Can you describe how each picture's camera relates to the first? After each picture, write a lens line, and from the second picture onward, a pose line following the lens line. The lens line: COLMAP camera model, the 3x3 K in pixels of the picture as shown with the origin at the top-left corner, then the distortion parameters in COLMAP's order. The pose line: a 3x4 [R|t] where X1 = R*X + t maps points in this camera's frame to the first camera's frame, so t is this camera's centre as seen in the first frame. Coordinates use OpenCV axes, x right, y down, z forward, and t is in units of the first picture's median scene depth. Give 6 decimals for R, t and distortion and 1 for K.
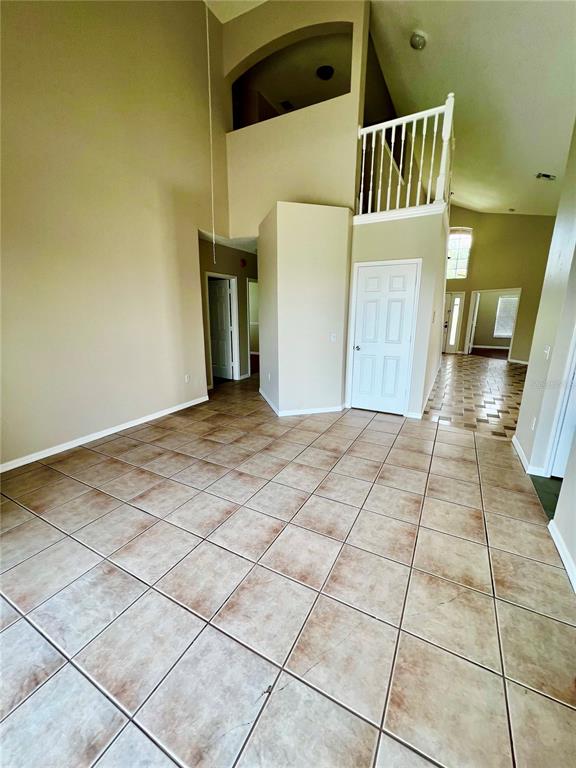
lens RADIAL K [[306.9, 0, 290.0], [0, 306.9, 385.6], [0, 0, 1]] dist [-0.002145, 0.000560]
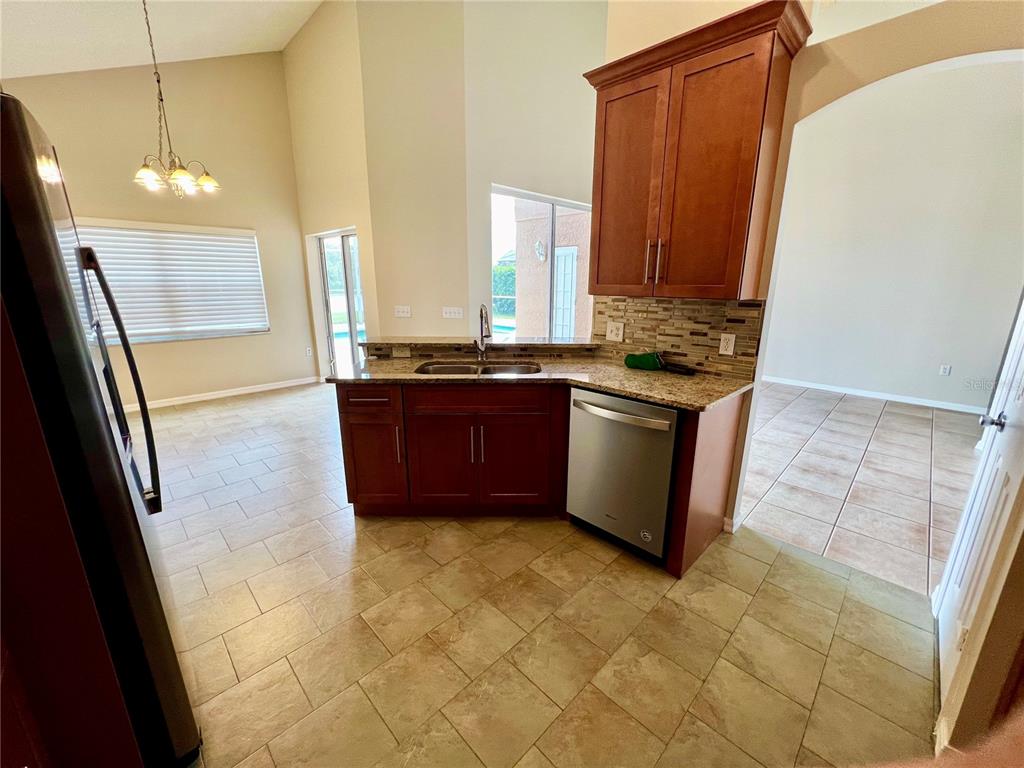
lens RADIAL K [[412.5, 0, 513.3], [0, 412.5, 384.2], [0, 0, 1]] dist [-0.000530, 0.000705]
pose [[-0.279118, 0.236304, -0.930727, 0.986957], [-0.239261, 0.921565, 0.305731, -0.051657], [0.929972, 0.308022, -0.200687, 0.250633]]
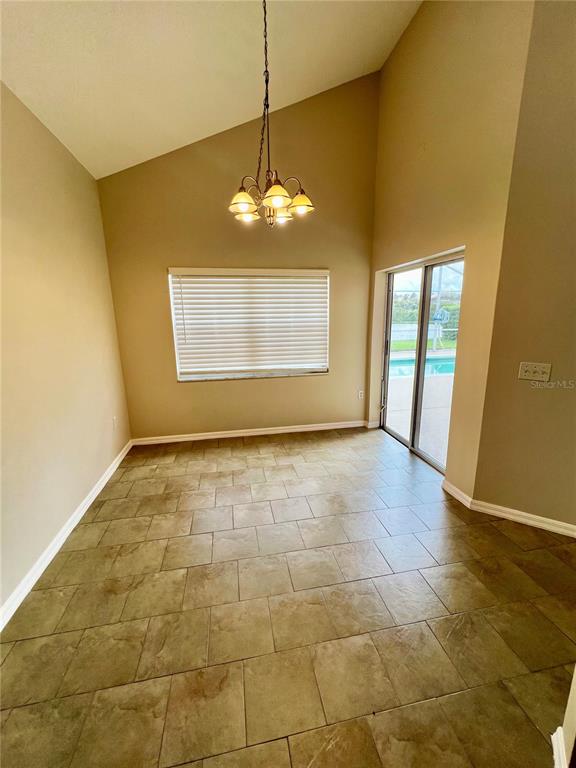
lens RADIAL K [[309.4, 0, 289.4], [0, 309.4, 381.3], [0, 0, 1]] dist [-0.000530, 0.000705]
pose [[-0.765140, 0.147674, -0.626700, 0.675813], [-0.142153, 0.910579, 0.388121, 0.038535], [0.627976, 0.386054, -0.675728, -0.155534]]
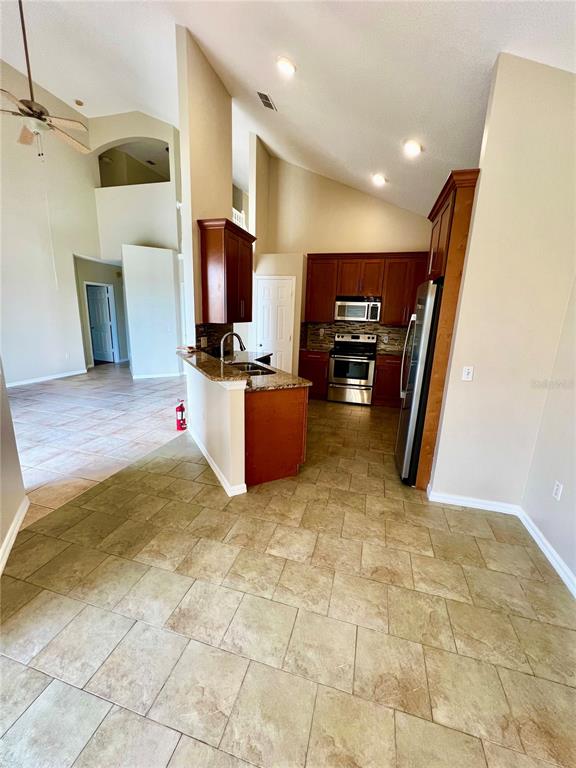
lens RADIAL K [[309.4, 0, 284.1], [0, 309.4, 383.5], [0, 0, 1]] dist [-0.000530, 0.000705]
pose [[0.976166, -0.015502, 0.216469, 0.372870], [0.020288, 0.999596, -0.019907, 0.170763], [-0.216073, 0.023824, 0.976086, -0.675746]]
